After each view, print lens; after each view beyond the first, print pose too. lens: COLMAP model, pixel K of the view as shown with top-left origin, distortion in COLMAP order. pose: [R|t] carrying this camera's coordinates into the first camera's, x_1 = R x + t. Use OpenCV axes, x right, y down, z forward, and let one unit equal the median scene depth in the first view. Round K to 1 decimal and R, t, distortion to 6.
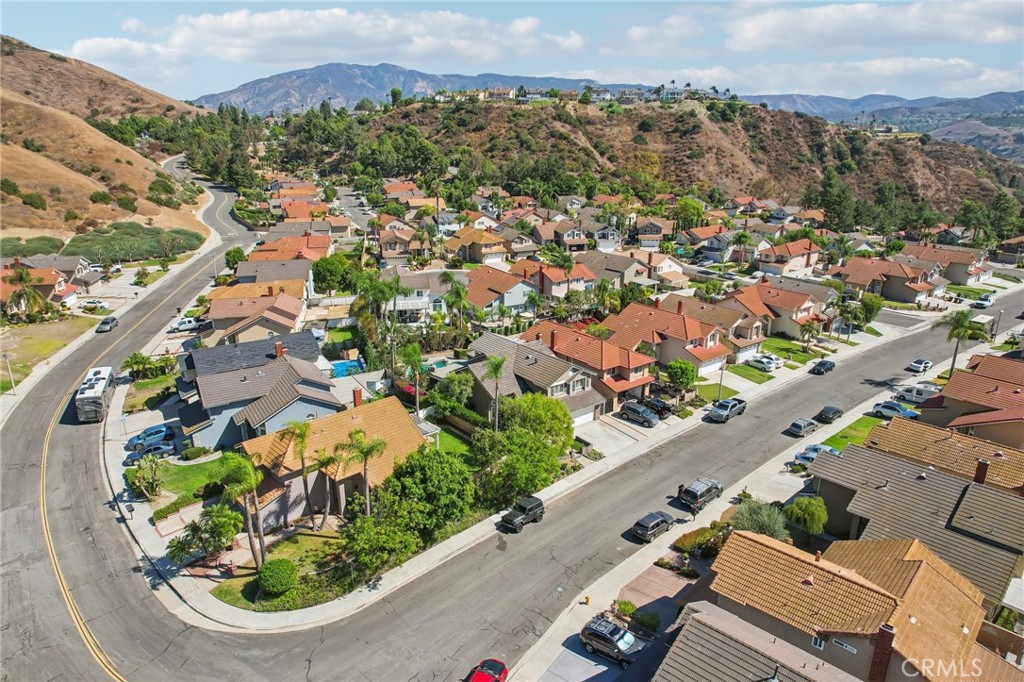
lens RADIAL K [[648.1, 0, 511.8], [0, 648.1, 355.5], [0, 0, 1]] dist [-0.066270, 0.039312]
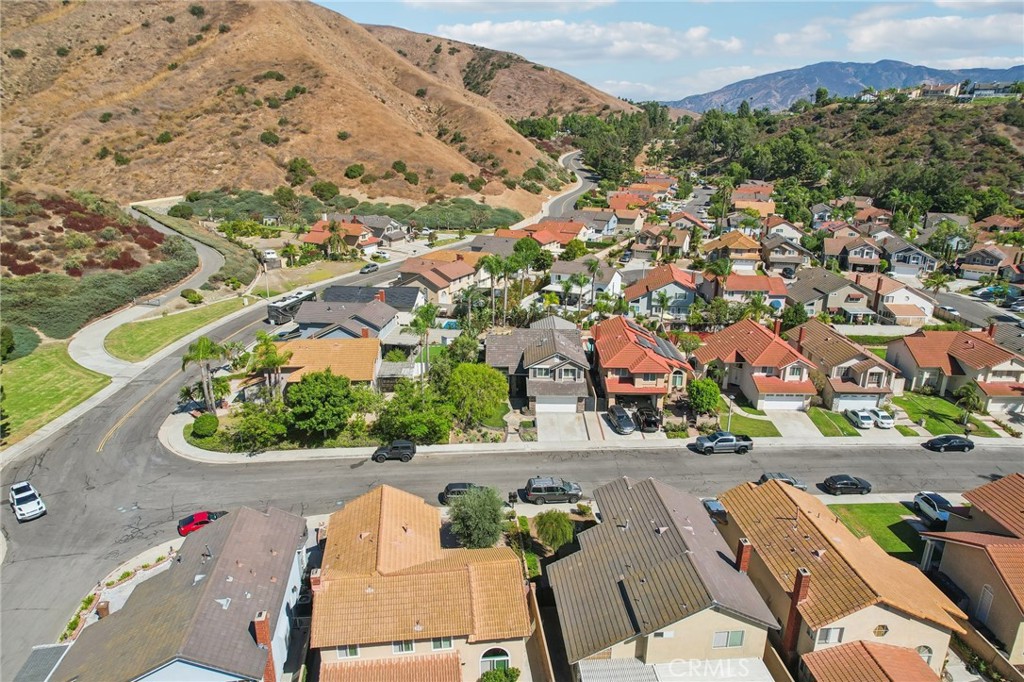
lens RADIAL K [[658.4, 0, 512.0], [0, 658.4, 341.0], [0, 0, 1]] dist [-0.111548, 0.088830]
pose [[0.782161, 0.192909, -0.592462, 0.256526], [-0.206590, 0.977369, 0.045499, -0.013919], [0.587831, 0.086809, 0.804313, 0.044713]]
